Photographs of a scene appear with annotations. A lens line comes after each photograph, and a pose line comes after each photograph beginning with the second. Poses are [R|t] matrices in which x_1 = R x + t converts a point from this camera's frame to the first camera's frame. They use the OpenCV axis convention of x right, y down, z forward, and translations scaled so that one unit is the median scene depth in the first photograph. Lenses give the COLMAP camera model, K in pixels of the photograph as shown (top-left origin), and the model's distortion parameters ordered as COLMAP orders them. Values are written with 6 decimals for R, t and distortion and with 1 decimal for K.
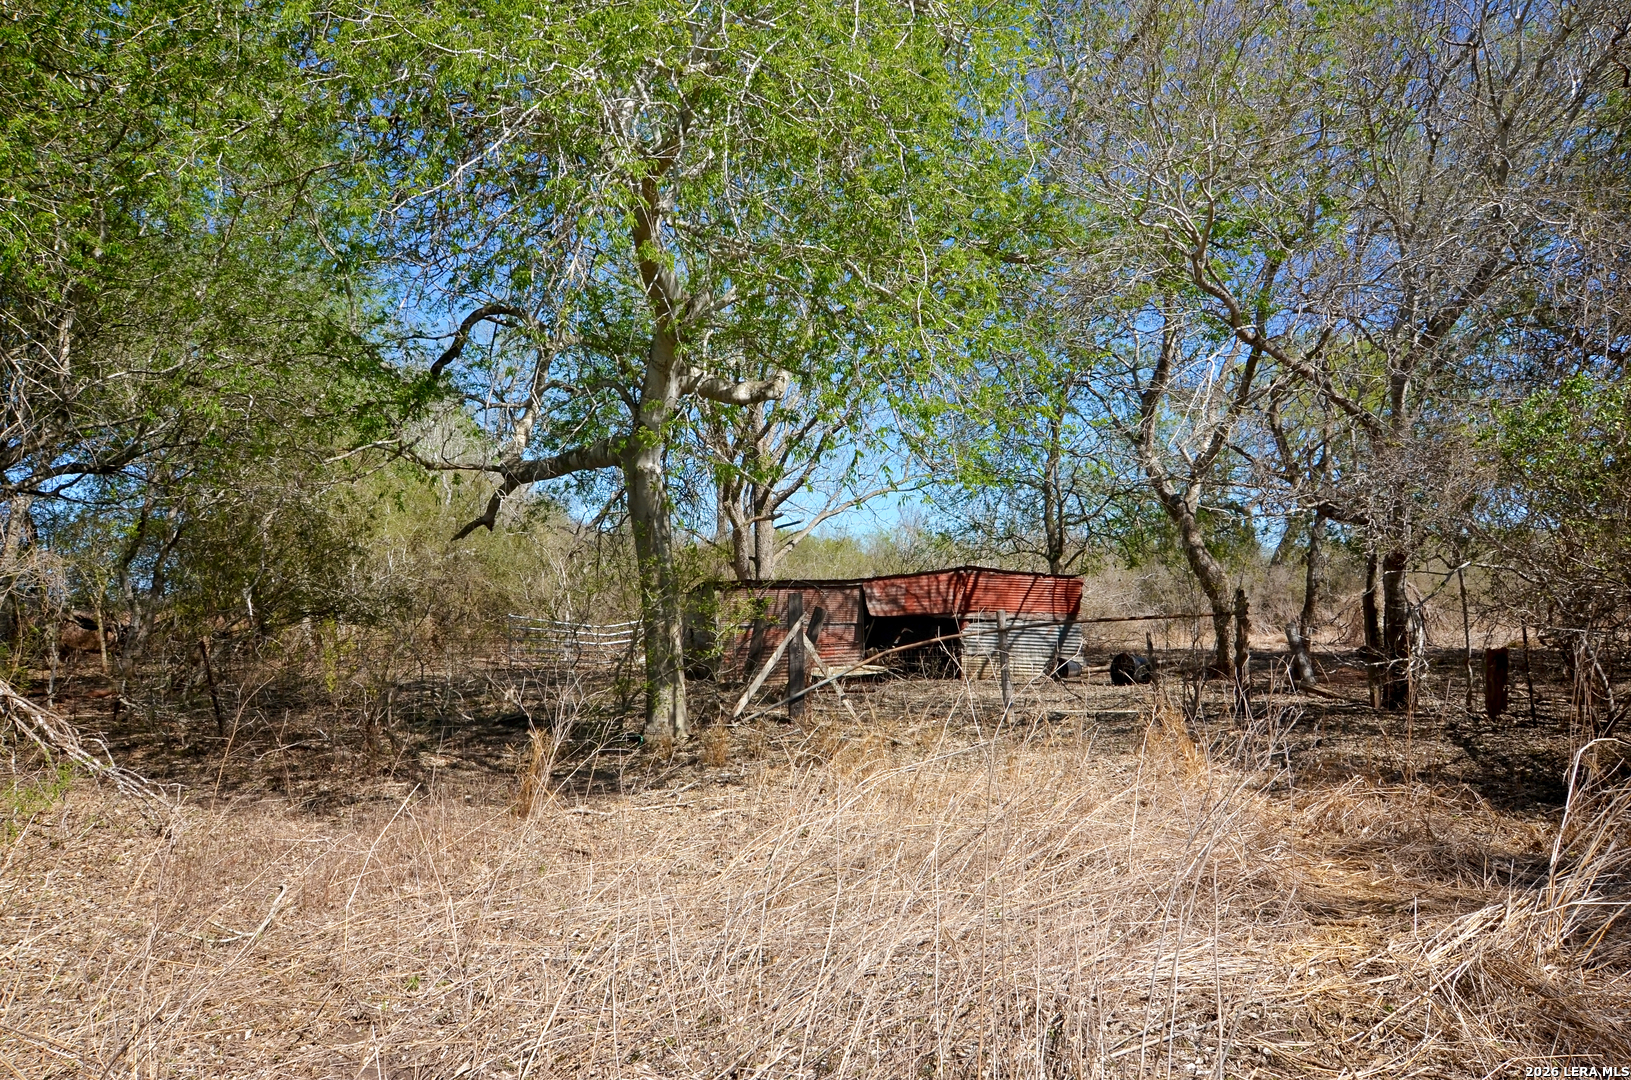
lens RADIAL K [[1122.8, 0, 814.9], [0, 1122.8, 541.4], [0, 0, 1]] dist [-0.000391, 0.000024]
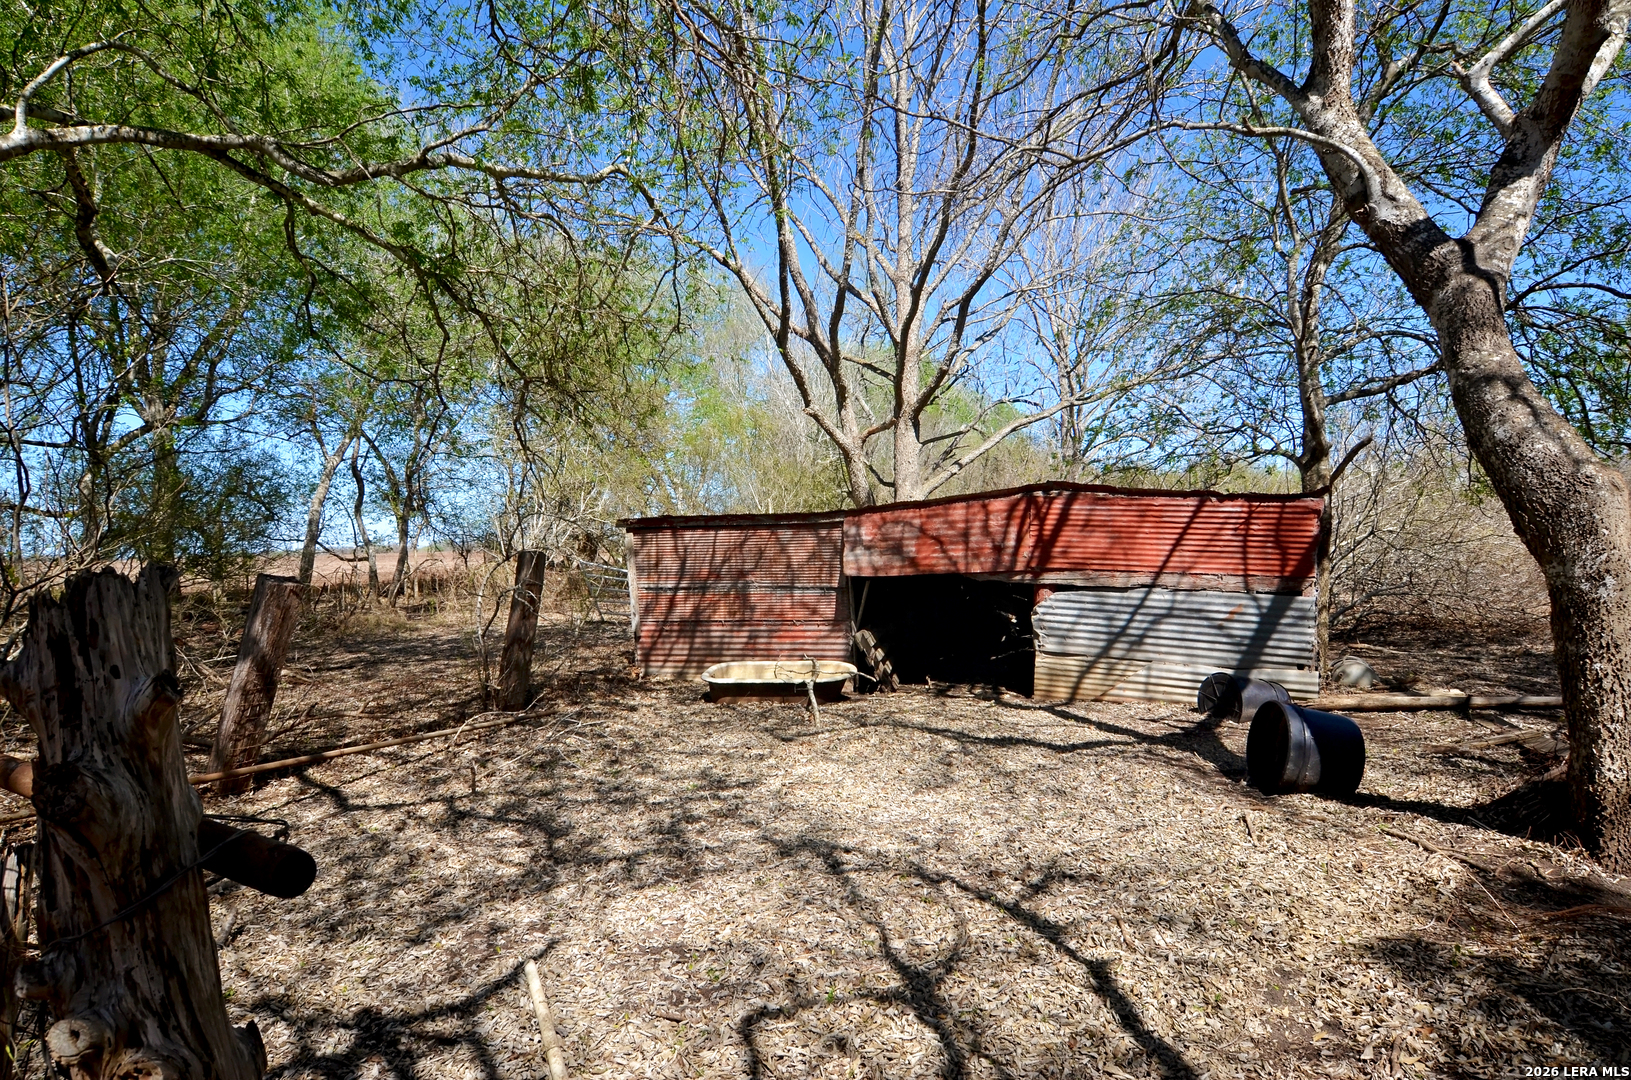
lens RADIAL K [[870.0, 0, 816.6], [0, 870.0, 533.6], [0, 0, 1]] dist [-0.000408, -0.000112]
pose [[0.820796, -0.002473, -0.571216, 0.280290], [0.032448, 0.998578, 0.042302, 0.025515], [0.570299, -0.053256, 0.819709, 0.613188]]
